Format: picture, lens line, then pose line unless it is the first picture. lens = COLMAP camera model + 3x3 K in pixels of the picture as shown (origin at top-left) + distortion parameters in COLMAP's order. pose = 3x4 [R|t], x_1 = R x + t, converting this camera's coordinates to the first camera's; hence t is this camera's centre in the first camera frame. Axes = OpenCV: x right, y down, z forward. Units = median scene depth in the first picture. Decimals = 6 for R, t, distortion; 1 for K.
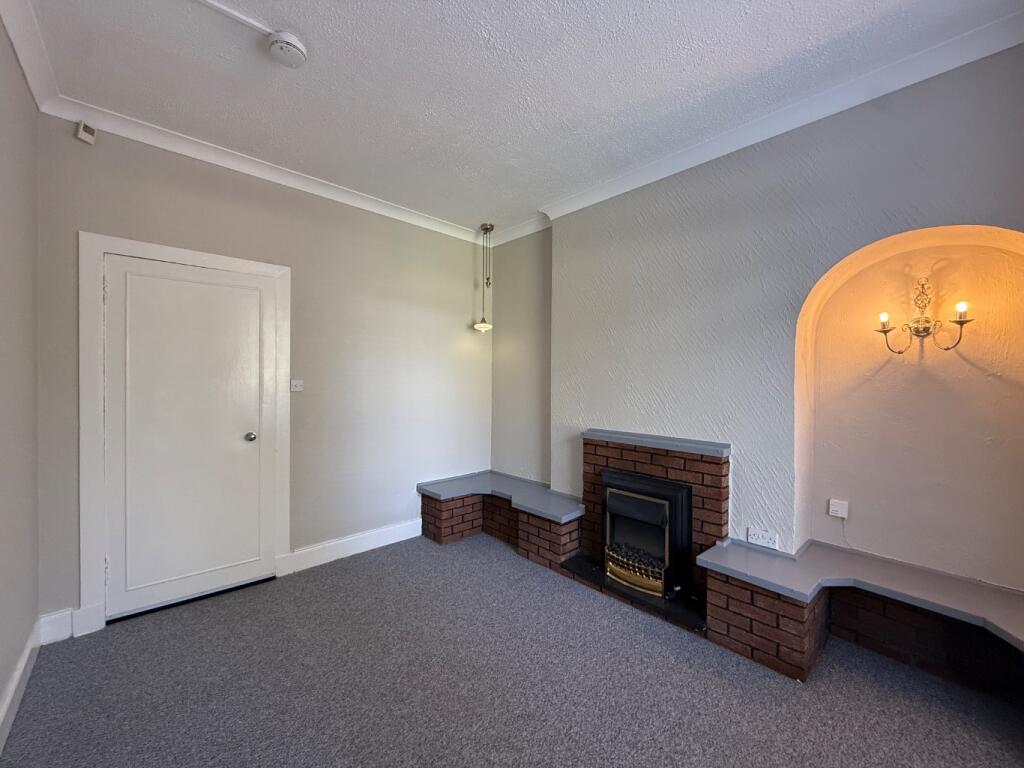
lens RADIAL K [[409.2, 0, 508.8], [0, 409.2, 384.3], [0, 0, 1]] dist [-0.000664, -0.000386]
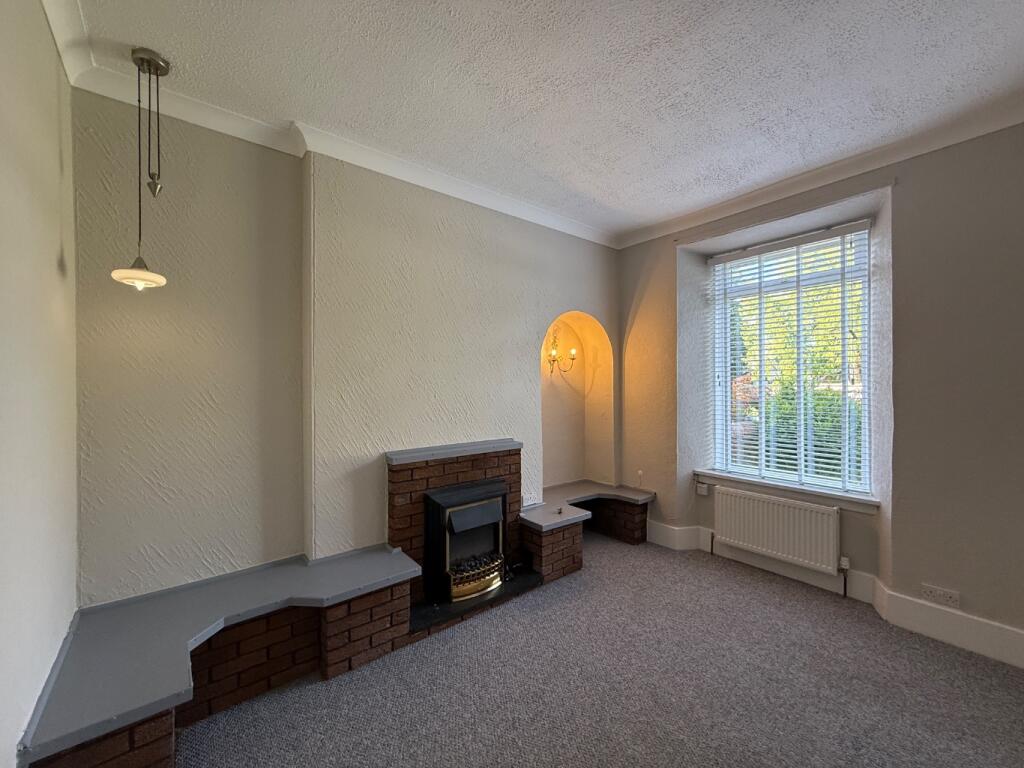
lens RADIAL K [[409.2, 0, 508.8], [0, 409.2, 384.3], [0, 0, 1]] dist [-0.000664, -0.000386]
pose [[0.068225, -0.010365, 0.997616, -0.713529], [0.016301, 0.999824, 0.009273, -0.035340], [-0.997537, 0.015629, 0.068382, 0.859635]]
